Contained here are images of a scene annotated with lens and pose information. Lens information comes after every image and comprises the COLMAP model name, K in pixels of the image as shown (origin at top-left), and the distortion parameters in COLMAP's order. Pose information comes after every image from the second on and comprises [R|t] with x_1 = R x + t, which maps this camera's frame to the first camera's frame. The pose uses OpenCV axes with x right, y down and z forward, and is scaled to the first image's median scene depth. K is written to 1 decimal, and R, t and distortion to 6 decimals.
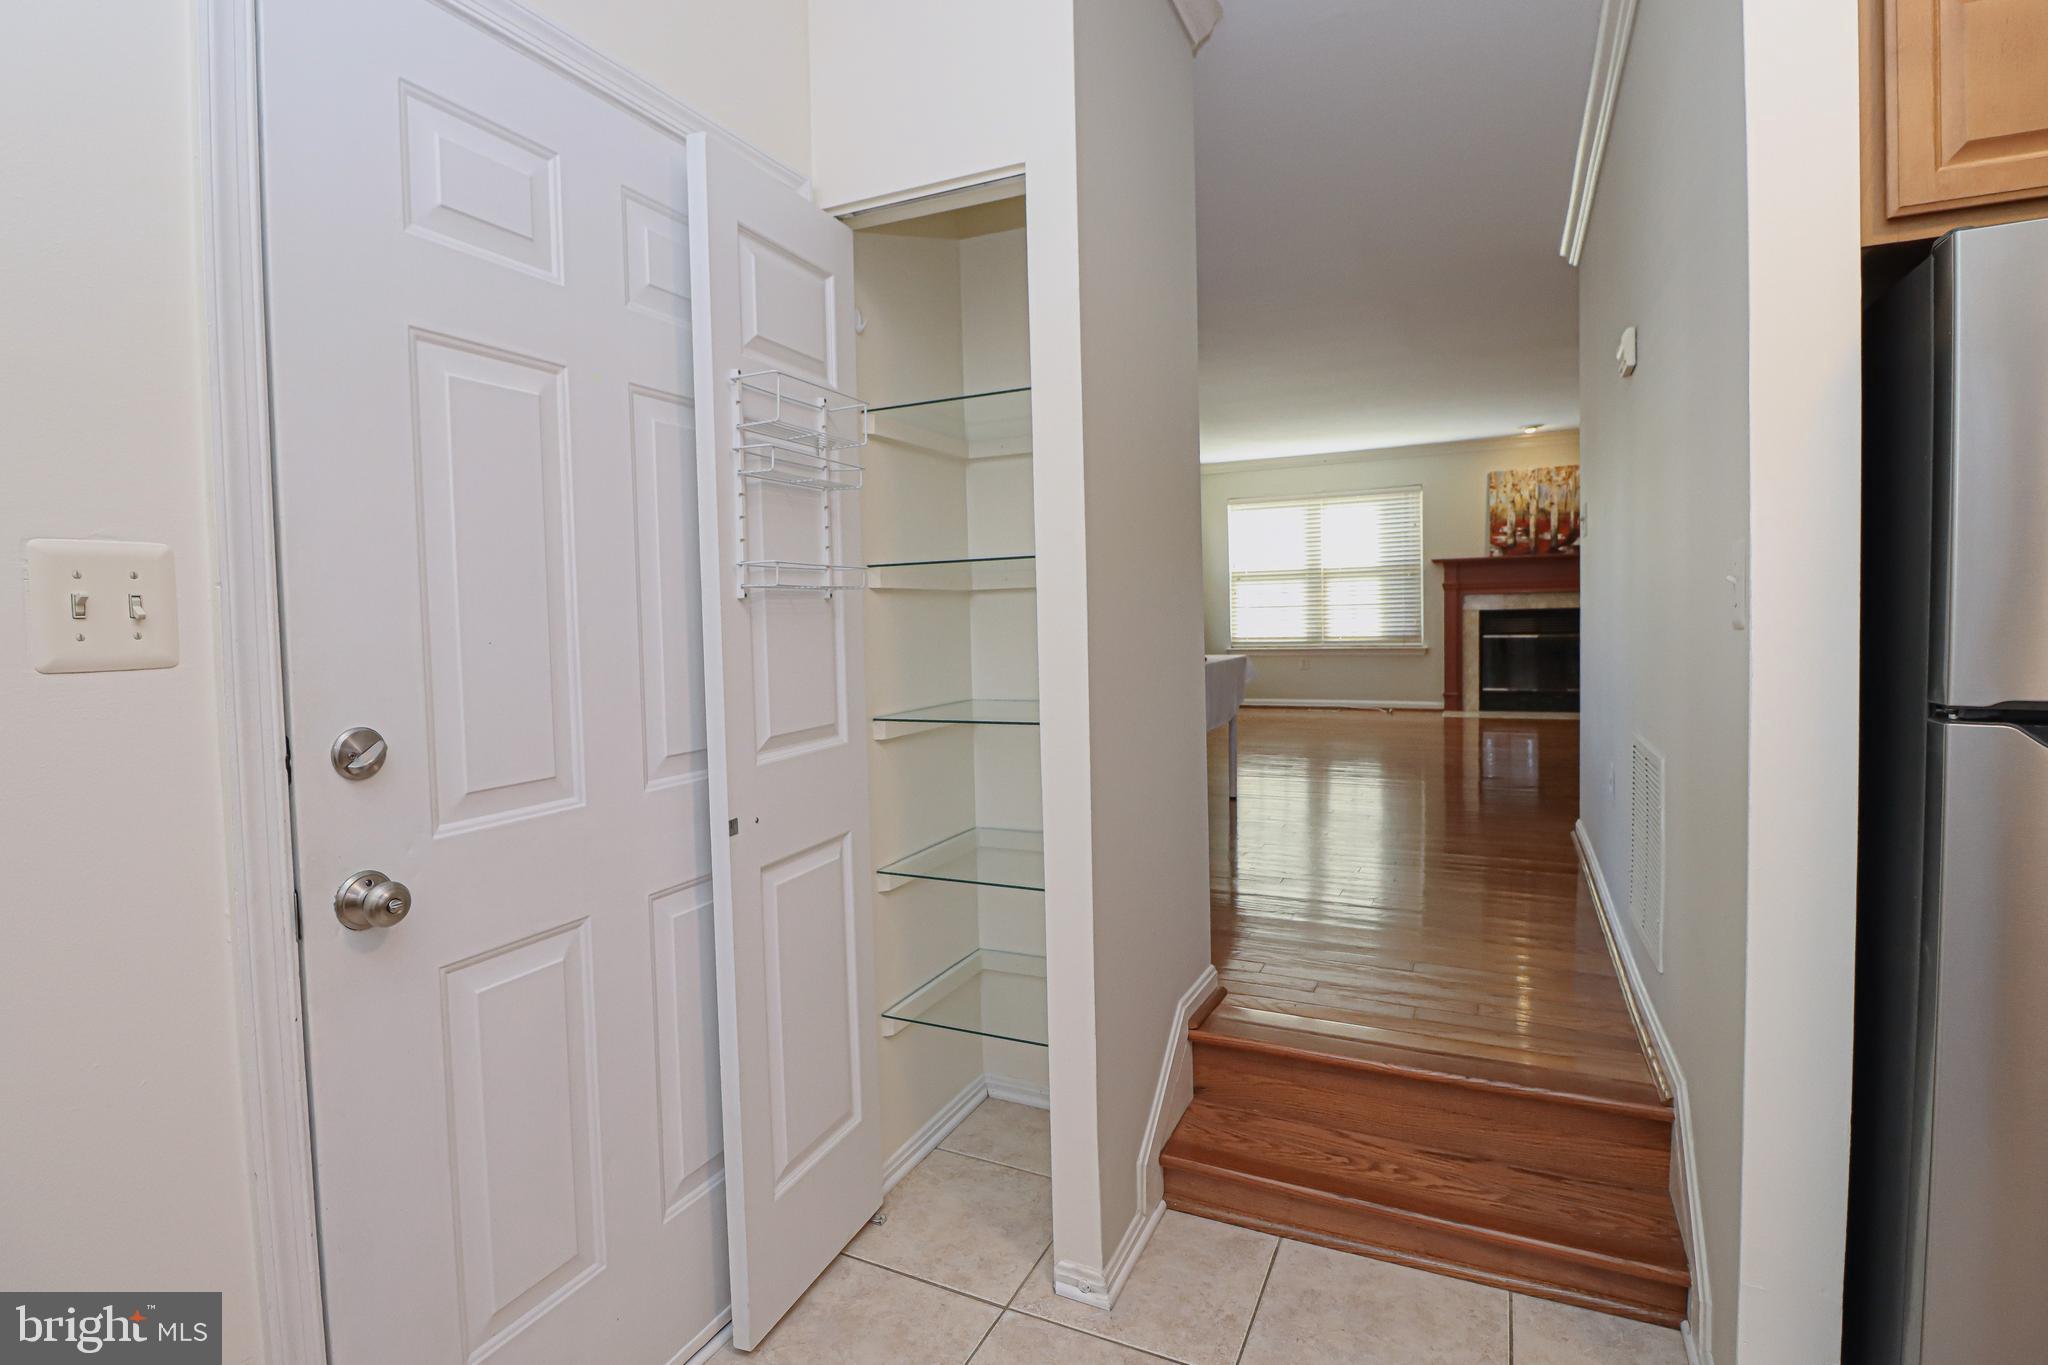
lens RADIAL K [[1091.3, 0, 975.9], [0, 1091.3, 656.5], [0, 0, 1]] dist [0.001016, 0.000160]
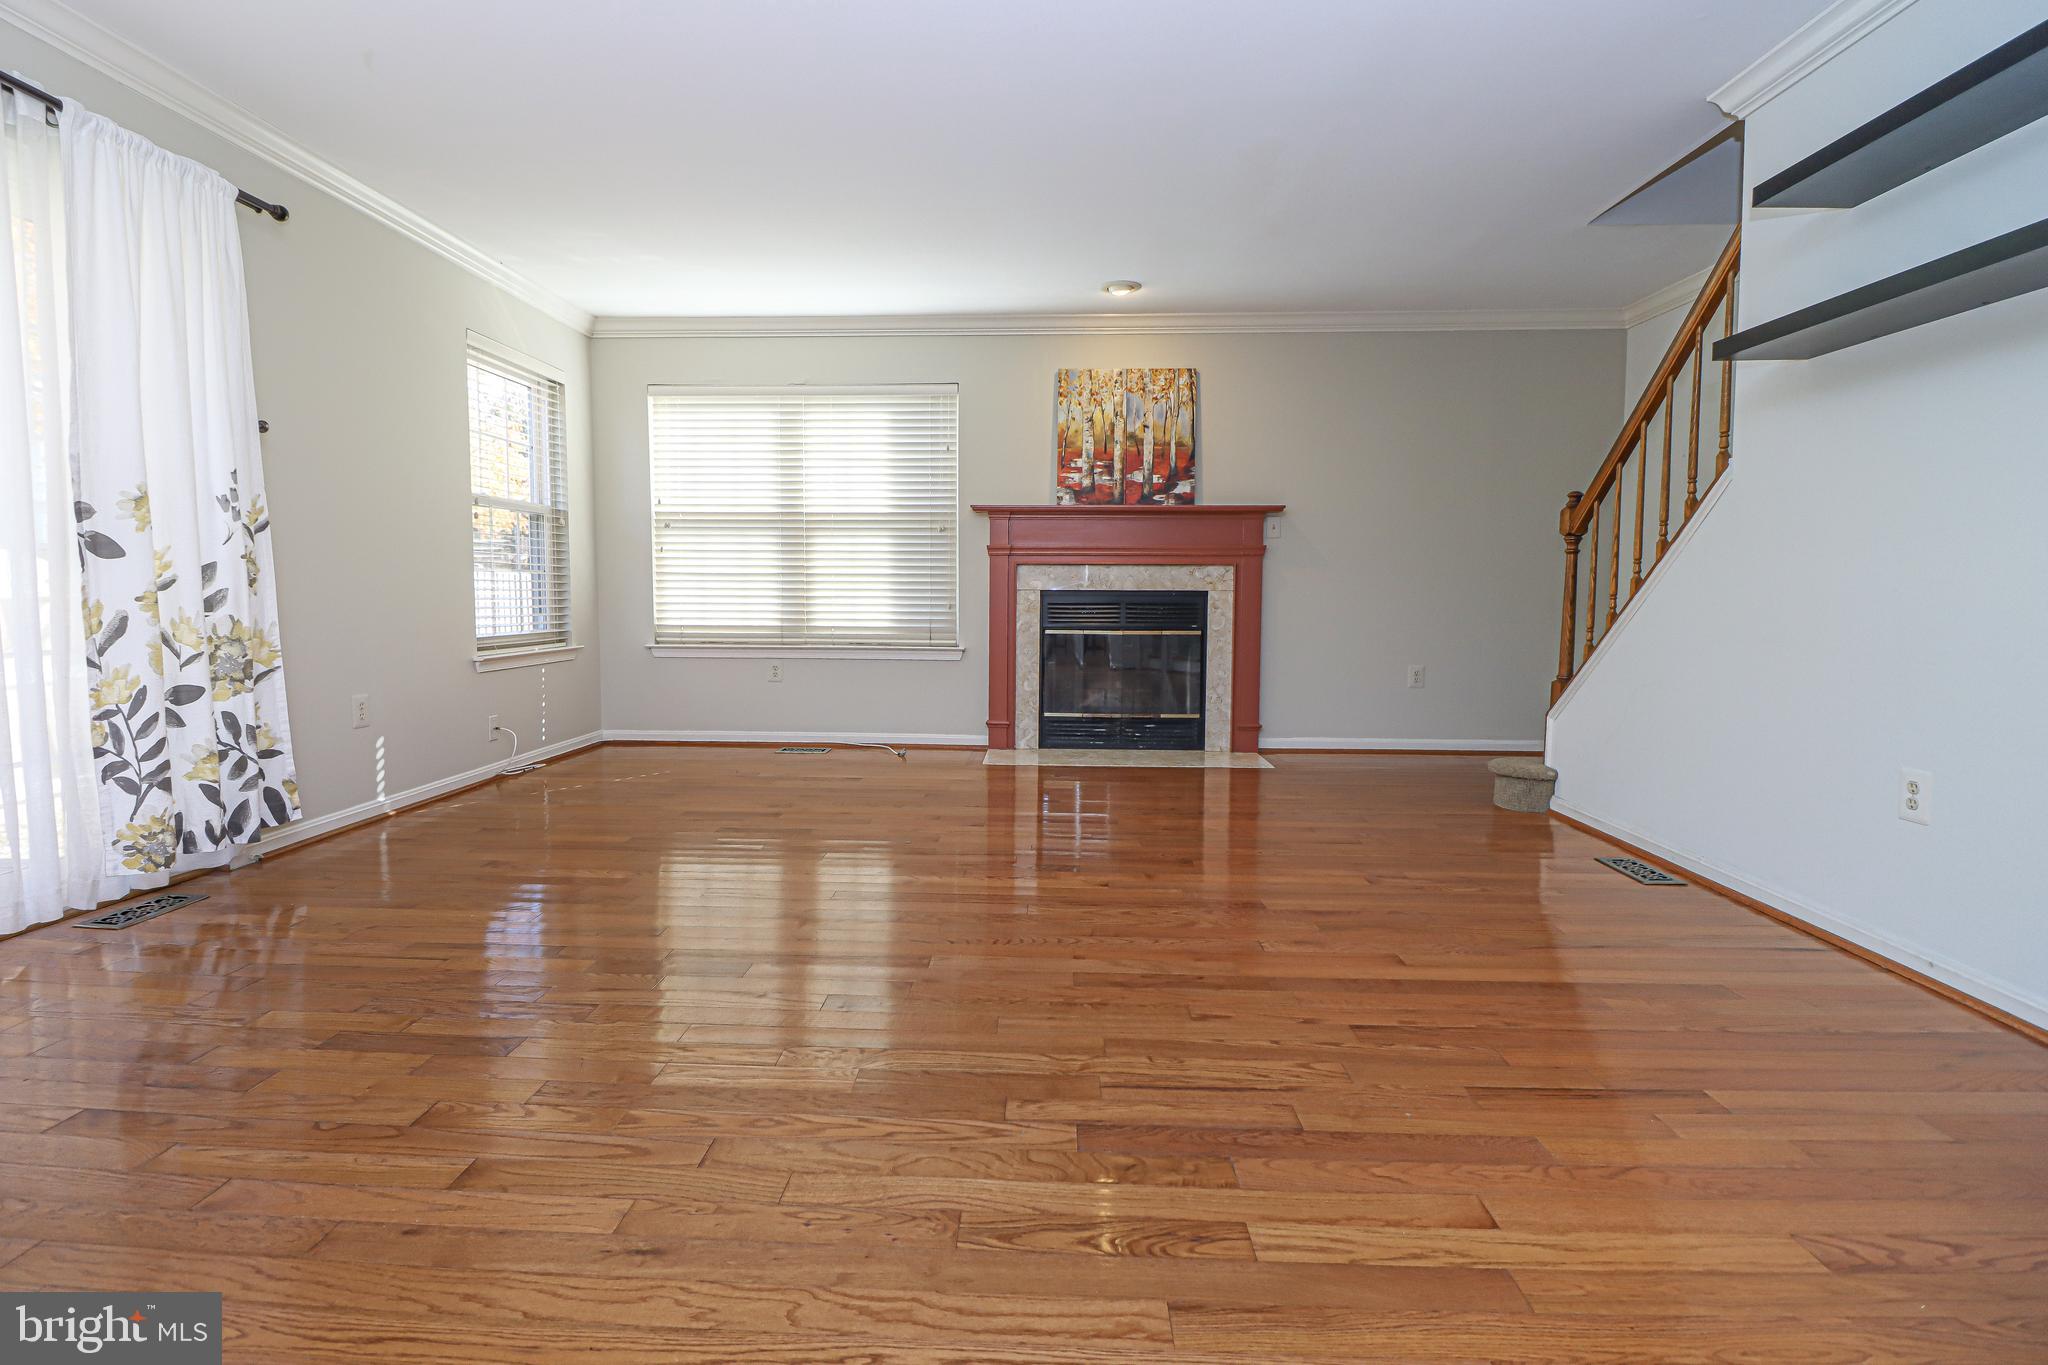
lens RADIAL K [[1091.3, 0, 1020.4], [0, 1091.3, 676.8], [0, 0, 1]] dist [0.001016, 0.000160]
pose [[0.911275, -0.009720, 0.411683, 0.192601], [-0.011985, 0.998672, 0.050108, -0.024164], [-0.411623, -0.050596, 0.909948, 0.433092]]
